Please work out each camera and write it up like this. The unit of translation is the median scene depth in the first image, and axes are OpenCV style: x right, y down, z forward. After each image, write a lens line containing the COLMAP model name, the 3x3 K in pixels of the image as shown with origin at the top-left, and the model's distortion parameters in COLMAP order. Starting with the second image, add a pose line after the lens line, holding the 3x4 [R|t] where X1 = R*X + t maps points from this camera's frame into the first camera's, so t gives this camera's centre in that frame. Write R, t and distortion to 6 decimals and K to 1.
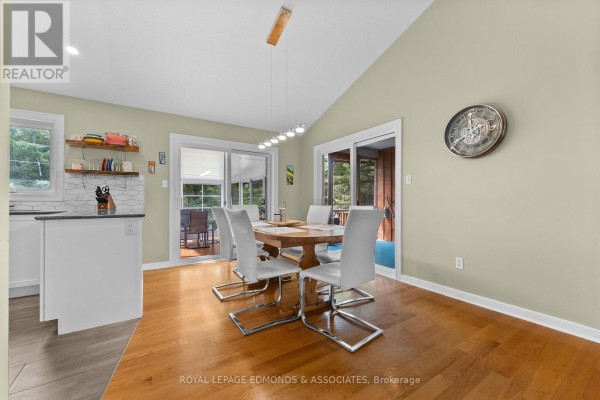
lens RADIAL K [[245.5, 0, 299.6], [0, 245.5, 200.5], [0, 0, 1]] dist [0.005994, 0.000487]
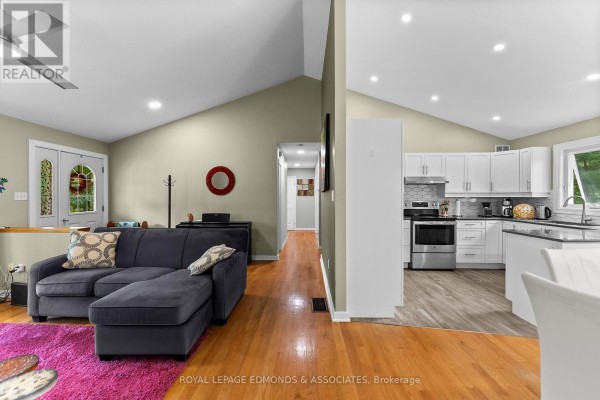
lens RADIAL K [[245.5, 0, 300.9], [0, 245.5, 199.0], [0, 0, 1]] dist [0.005994, 0.000487]
pose [[-0.564131, 0.001988, -0.825683, 1.003312], [0.000508, 0.999998, 0.002061, -0.142005], [0.825685, 0.000743, -0.564131, 0.849539]]
